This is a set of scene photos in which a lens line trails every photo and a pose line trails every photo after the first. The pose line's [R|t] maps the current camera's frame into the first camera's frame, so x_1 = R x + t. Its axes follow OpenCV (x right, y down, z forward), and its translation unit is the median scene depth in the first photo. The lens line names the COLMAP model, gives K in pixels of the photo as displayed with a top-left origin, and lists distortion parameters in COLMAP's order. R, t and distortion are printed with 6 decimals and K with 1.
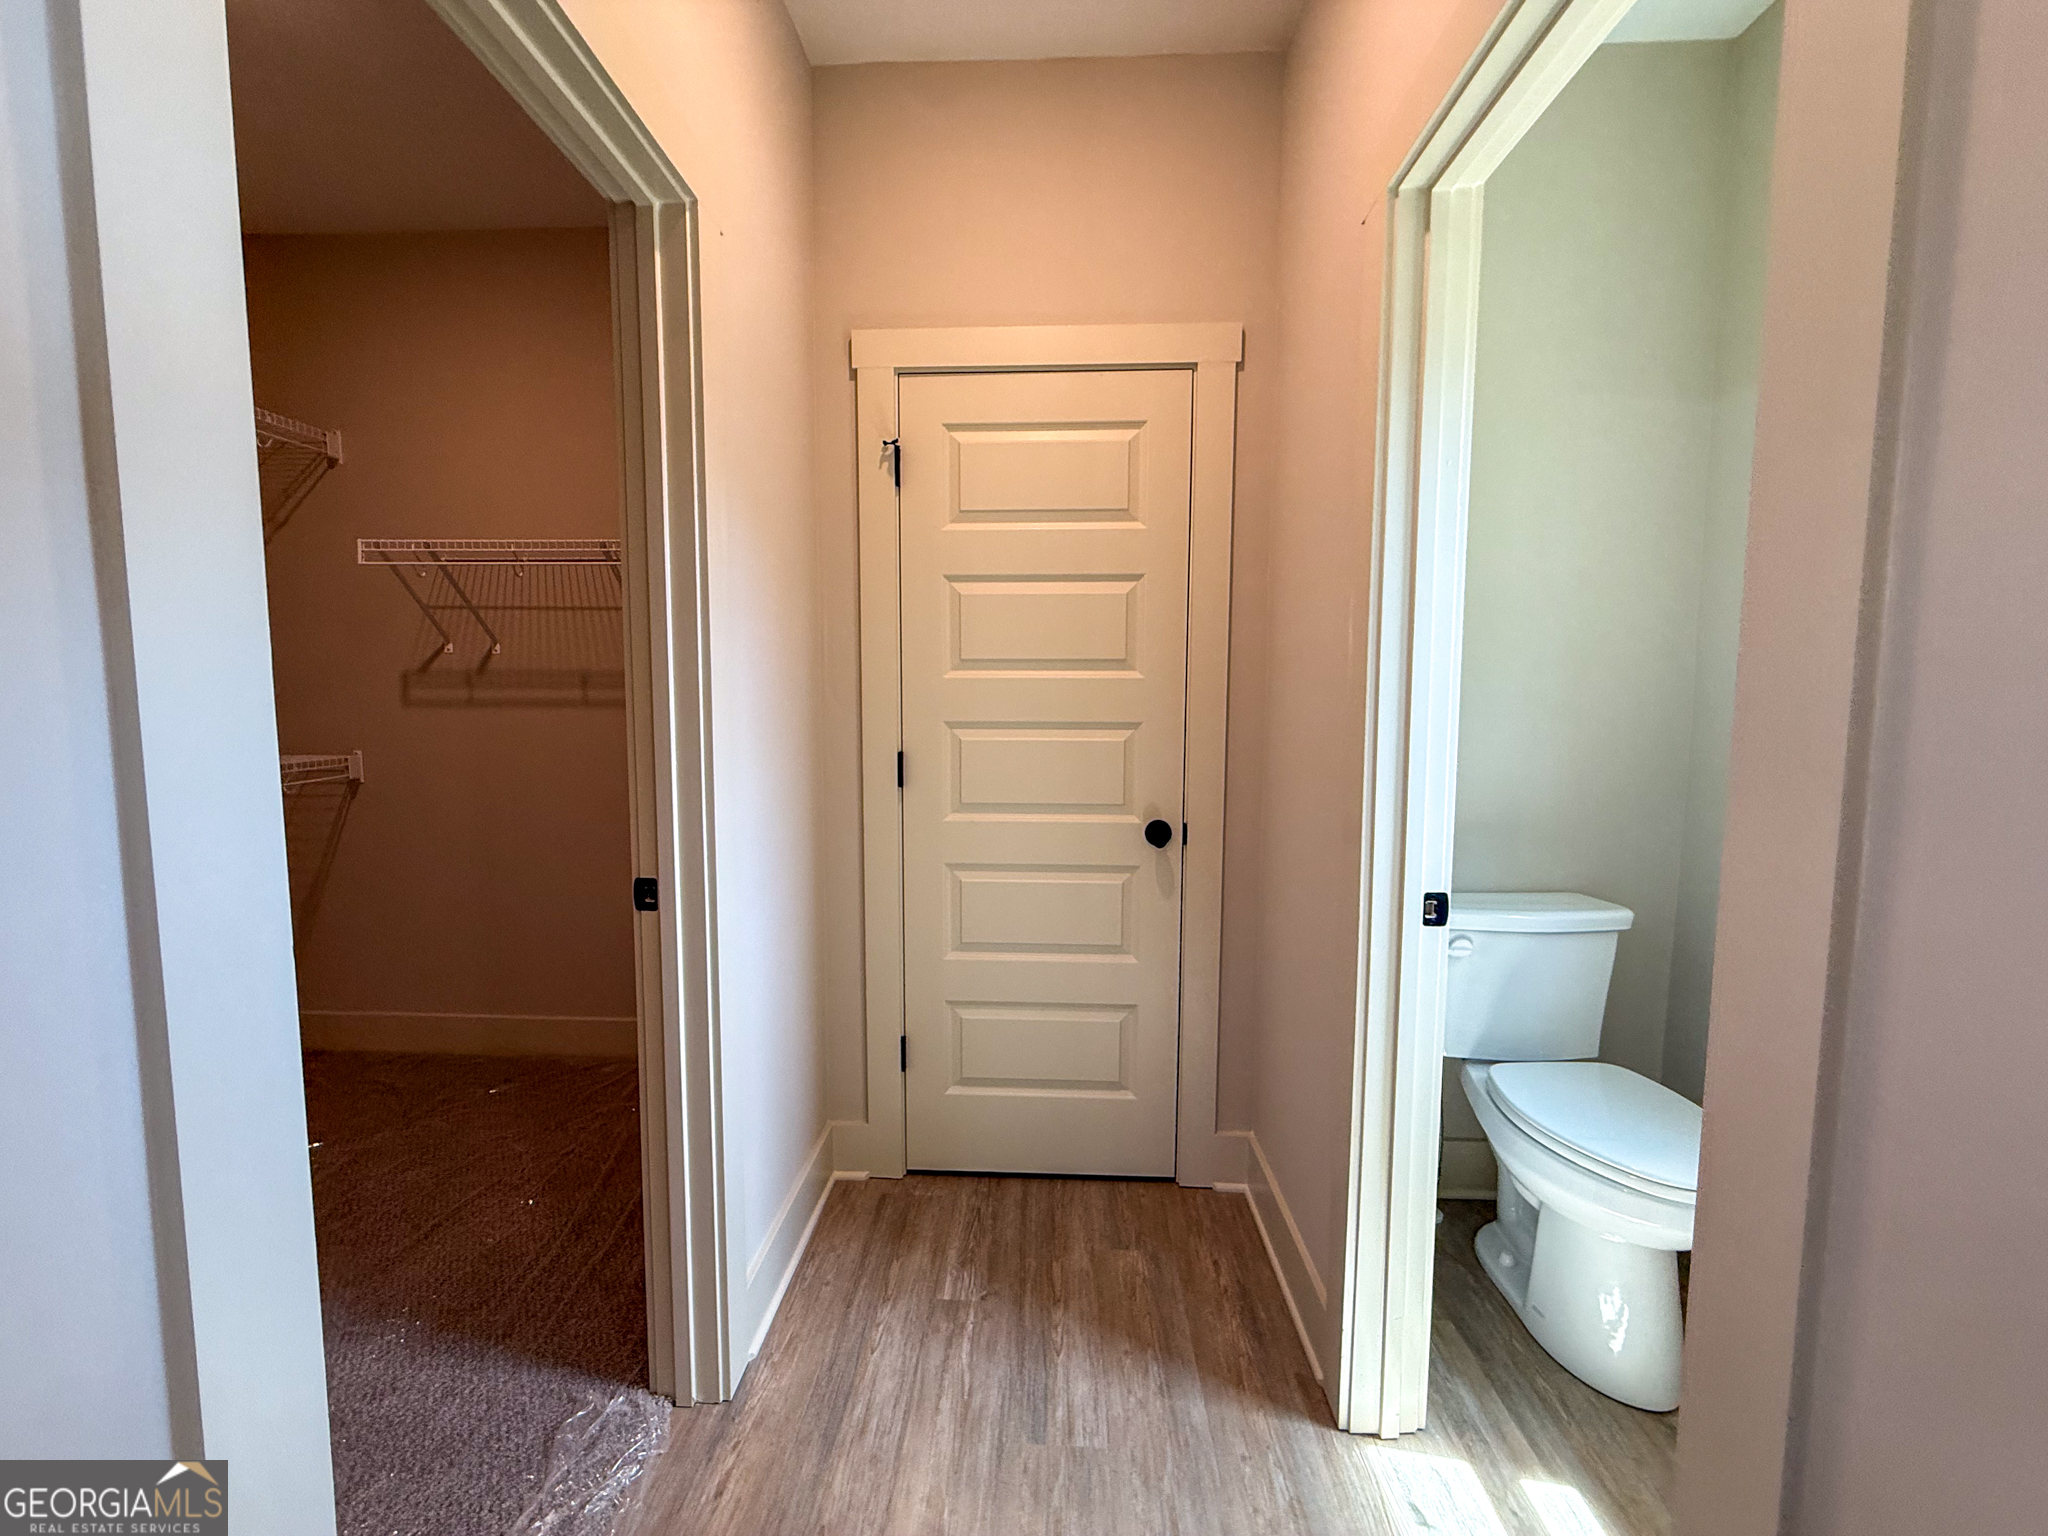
lens RADIAL K [[860.6, 0, 1016.5], [0, 860.6, 766.8], [0, 0, 1]] dist [-0.000455, -0.000155]
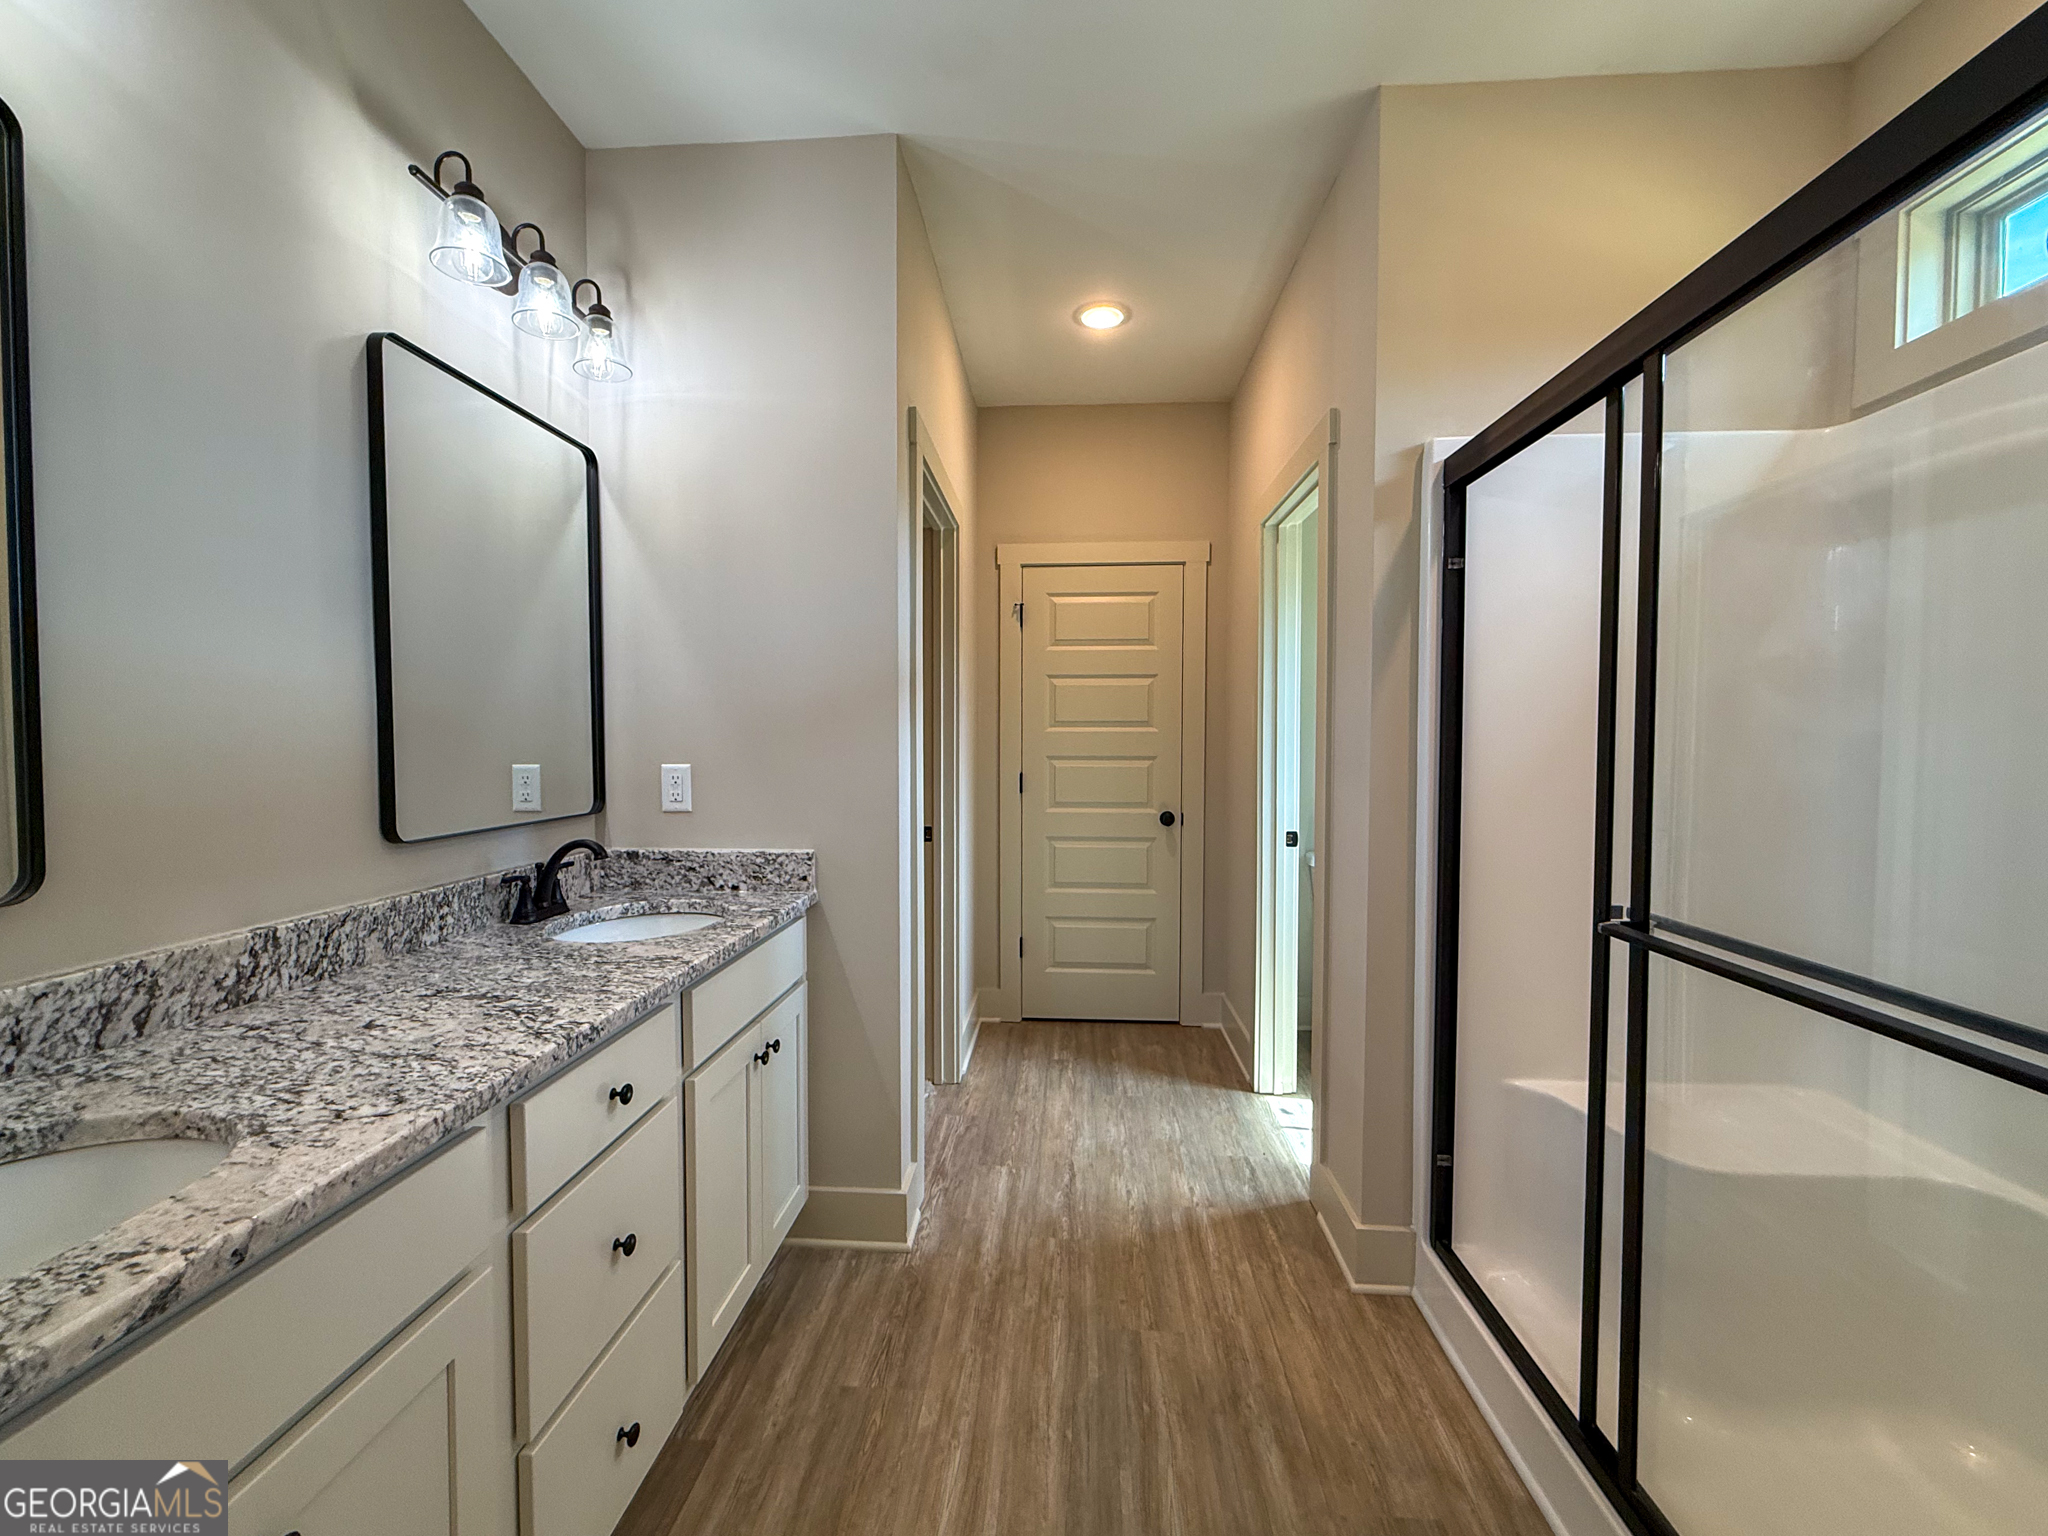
lens RADIAL K [[860.6, 0, 1016.5], [0, 860.6, 766.8], [0, 0, 1]] dist [-0.000455, -0.000155]
pose [[0.999733, -0.002338, -0.023003, -0.100384], [0.001214, 0.998811, -0.048743, 0.054429], [0.023090, 0.048702, 0.998546, -0.749720]]
